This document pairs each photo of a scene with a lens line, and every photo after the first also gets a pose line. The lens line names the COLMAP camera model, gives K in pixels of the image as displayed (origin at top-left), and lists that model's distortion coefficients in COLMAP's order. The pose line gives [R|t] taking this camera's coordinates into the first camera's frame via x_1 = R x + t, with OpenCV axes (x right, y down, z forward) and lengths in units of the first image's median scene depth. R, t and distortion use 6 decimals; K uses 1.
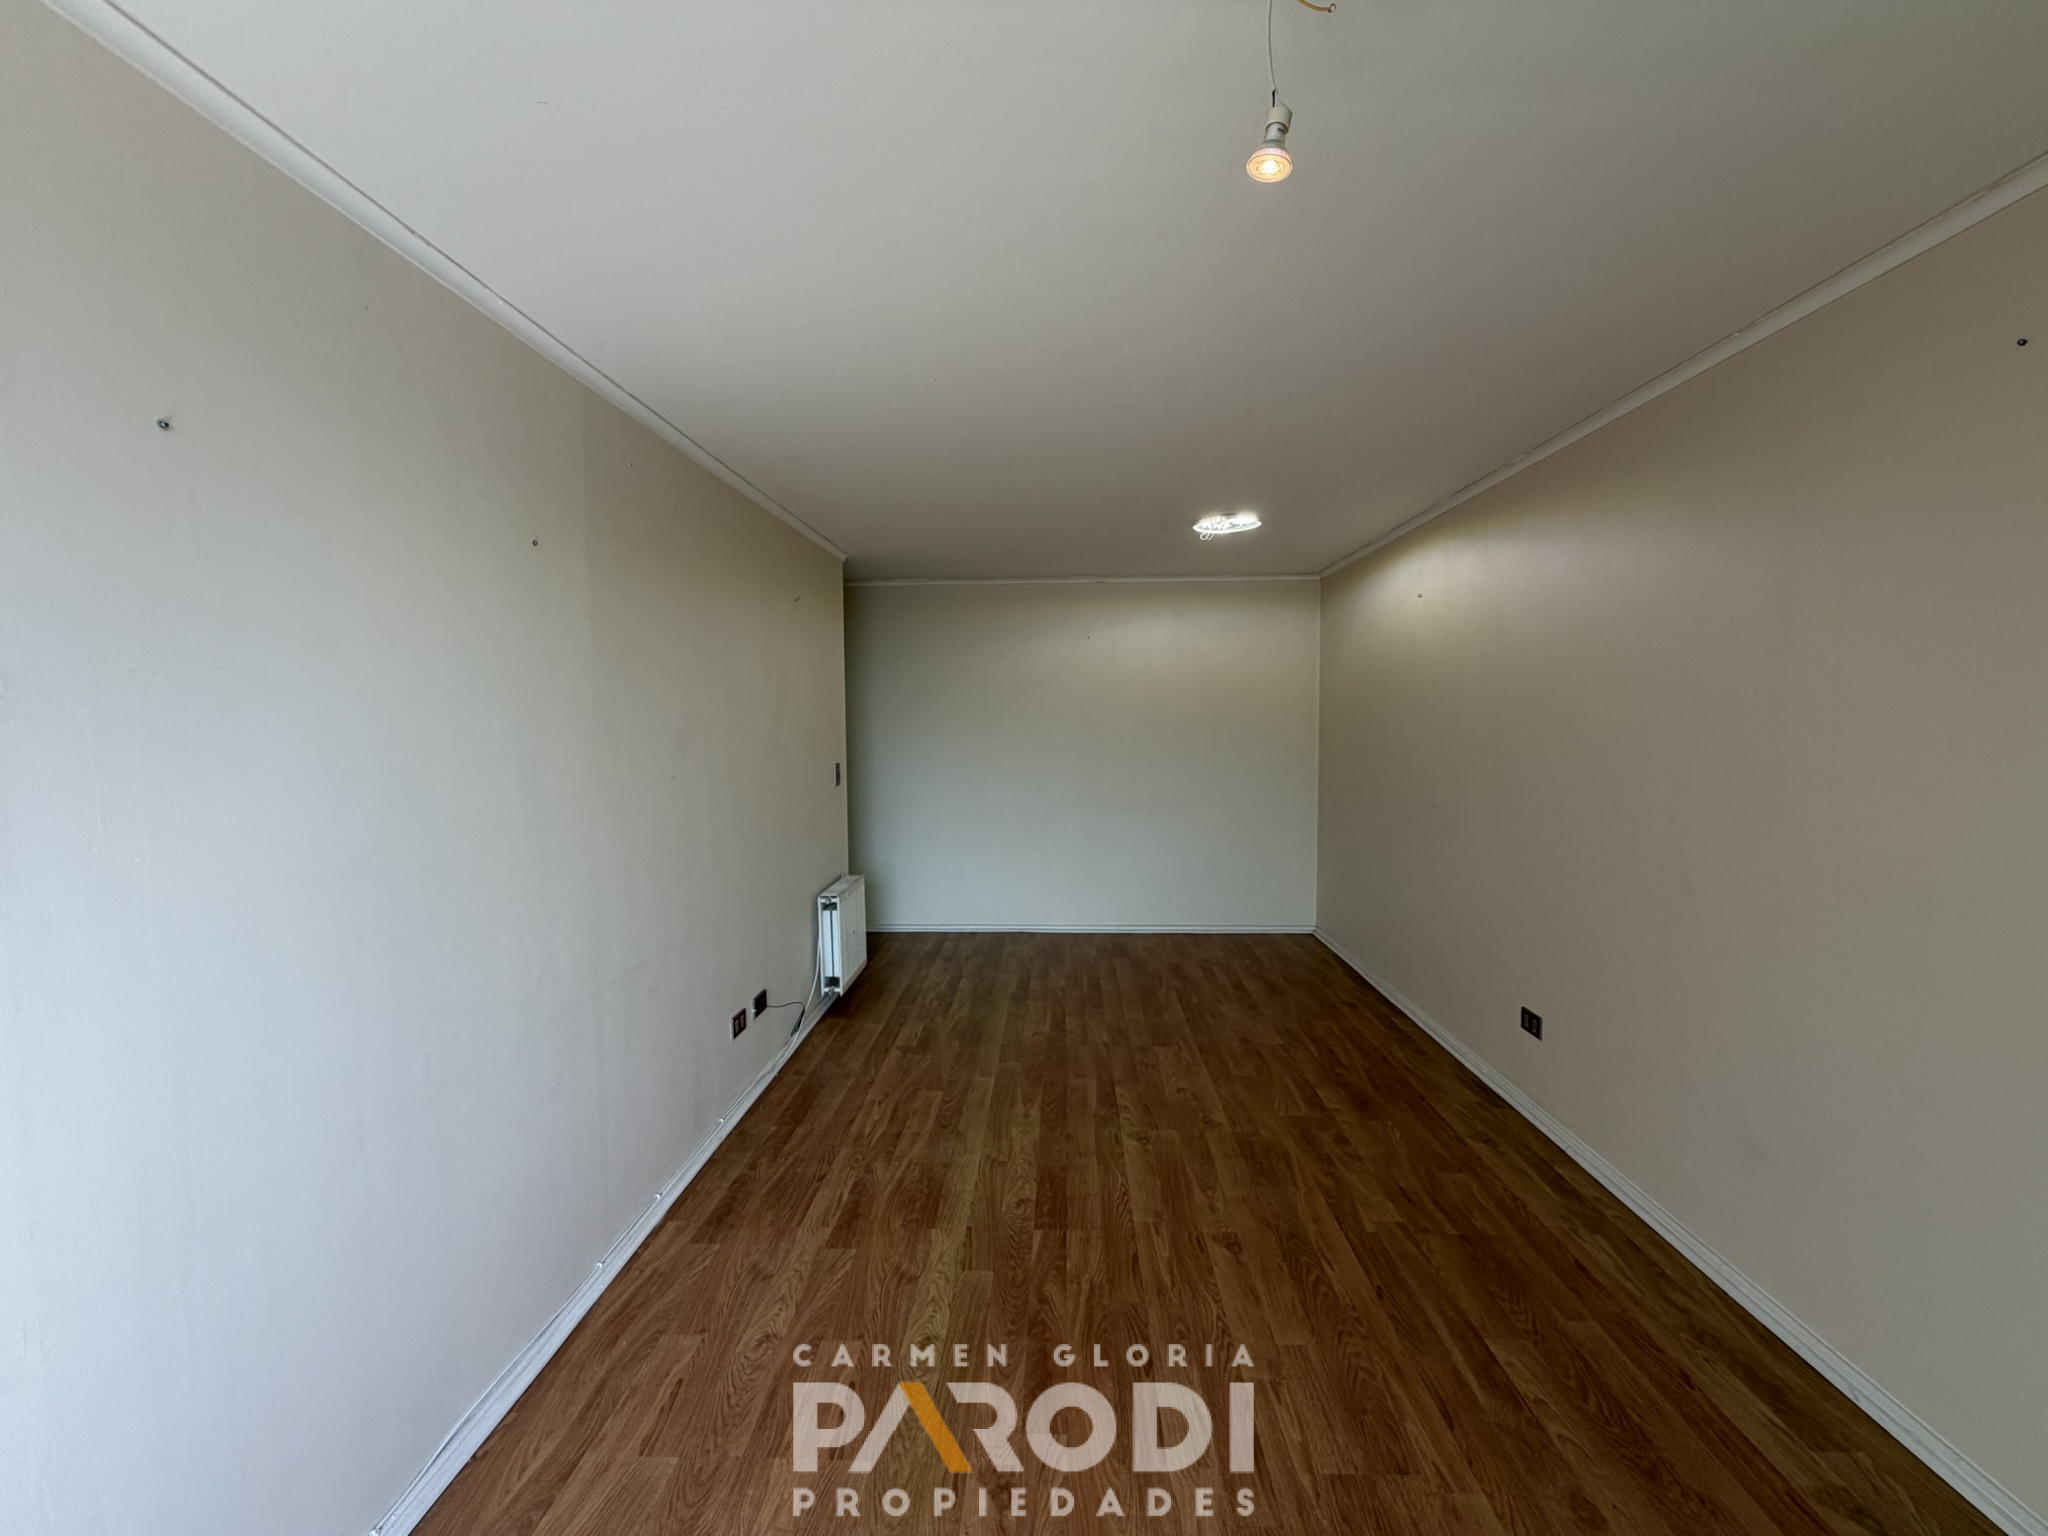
lens RADIAL K [[820.4, 0, 1015.0], [0, 820.4, 771.6], [0, 0, 1]] dist [-0.000301, 0.000078]
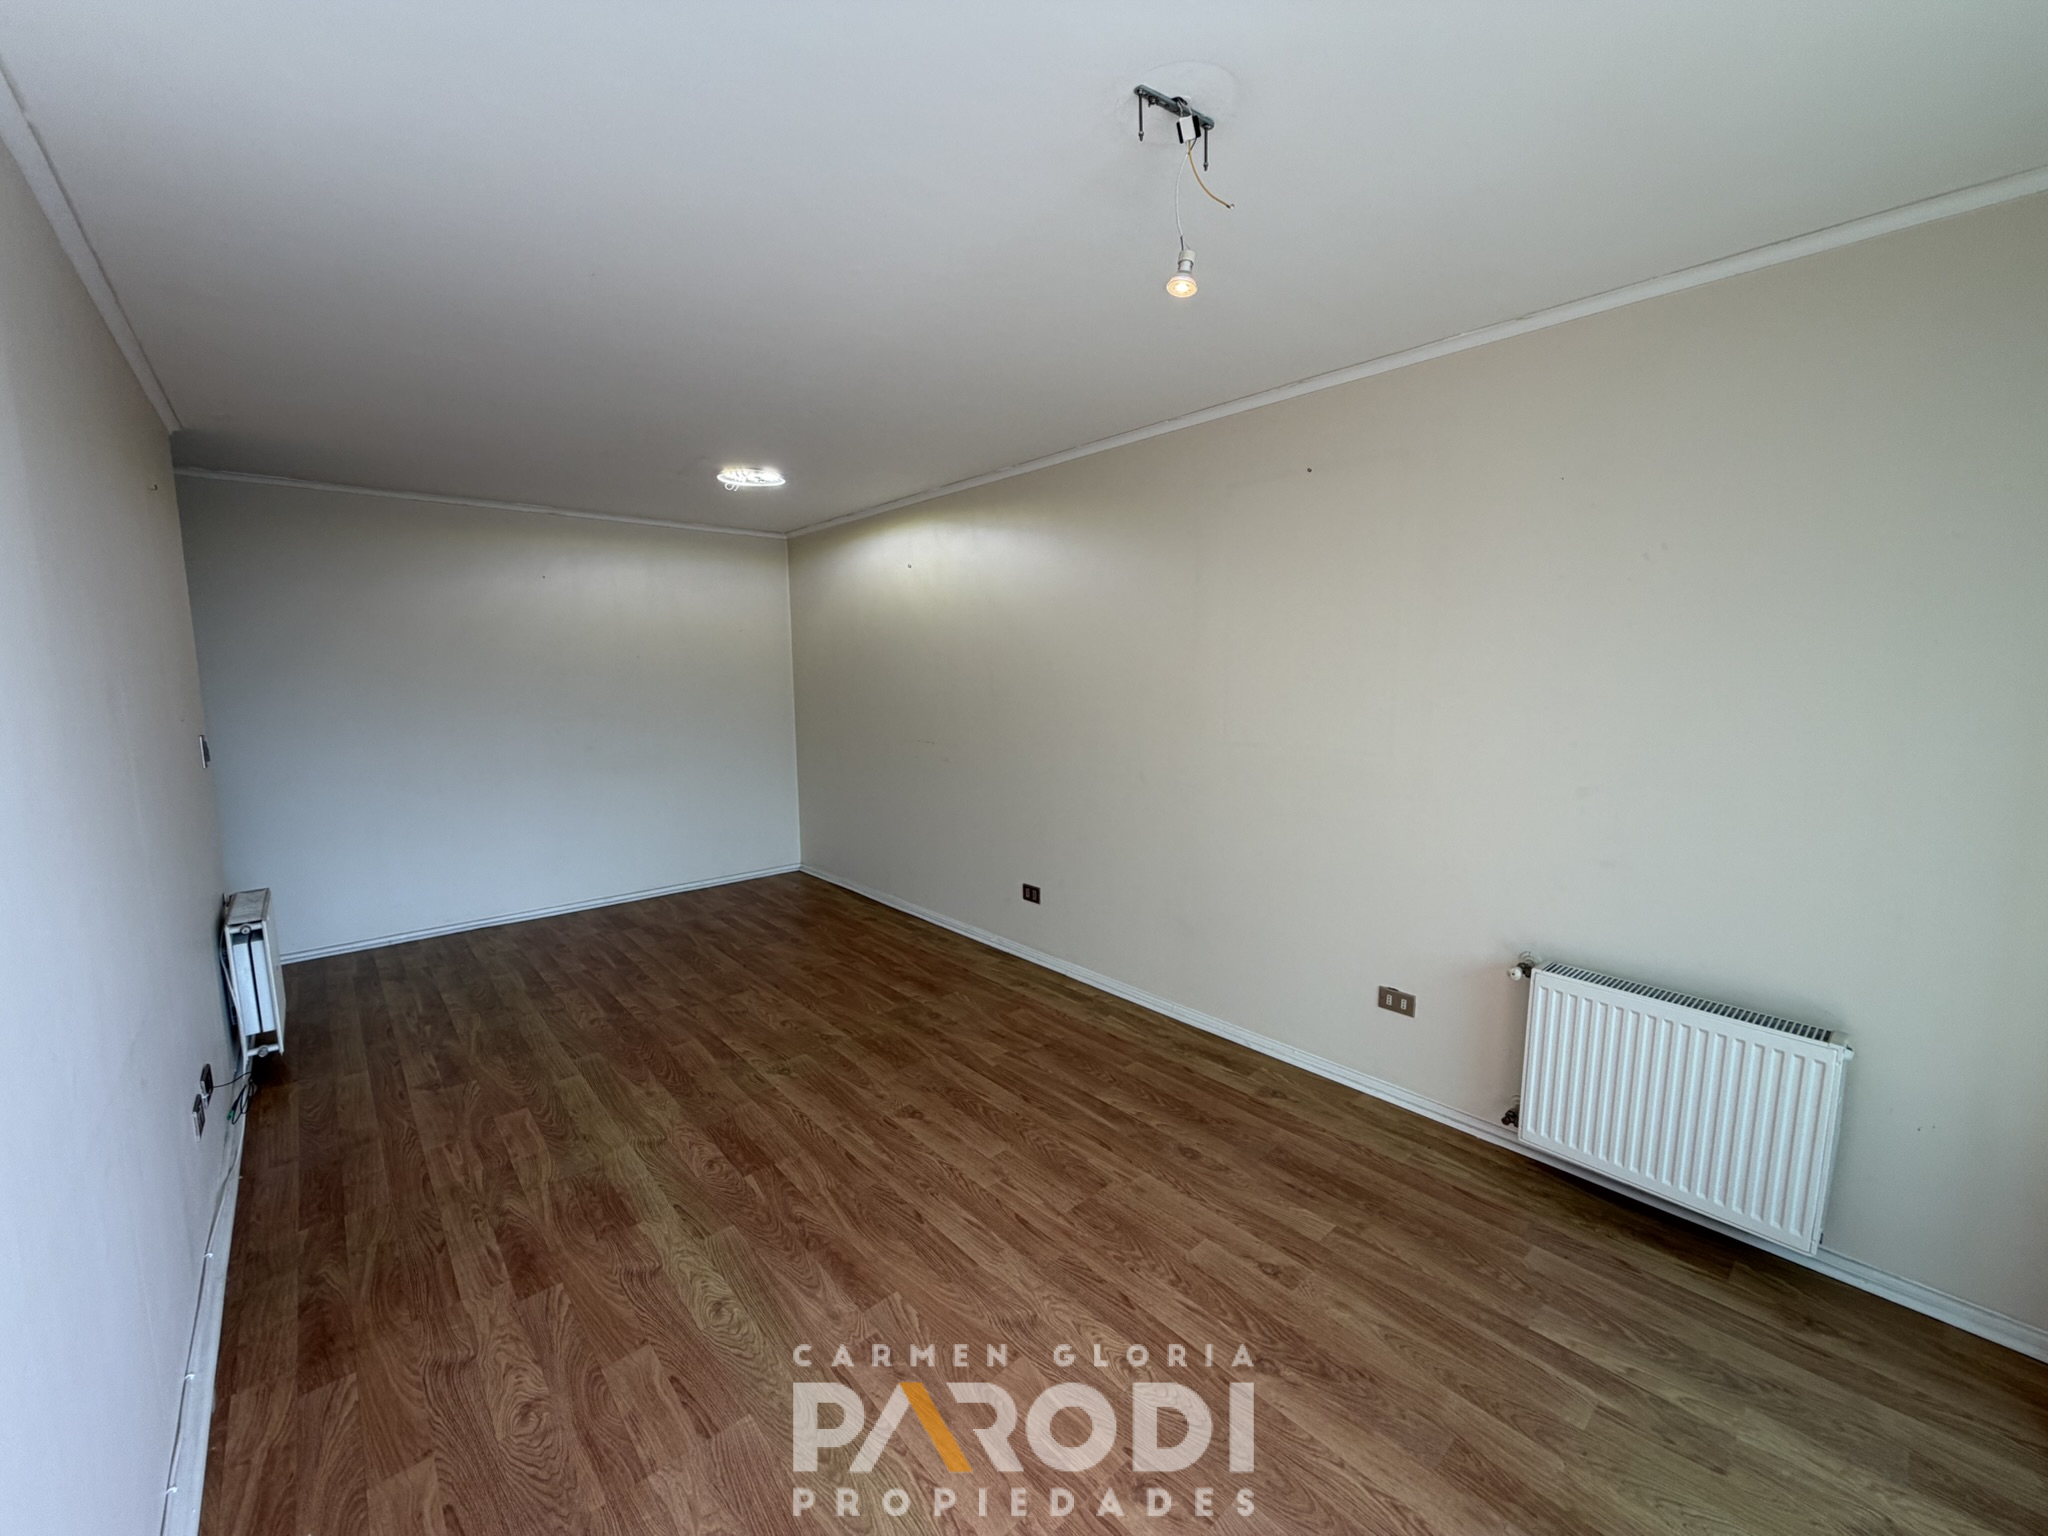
lens RADIAL K [[820.4, 0, 1026.3], [0, 820.4, 773.4], [0, 0, 1]] dist [-0.000301, 0.000078]
pose [[0.711398, -0.086605, 0.697433, -0.323030], [0.047153, 0.996024, 0.075586, 0.003652], [-0.701206, -0.020886, 0.712653, 0.040016]]
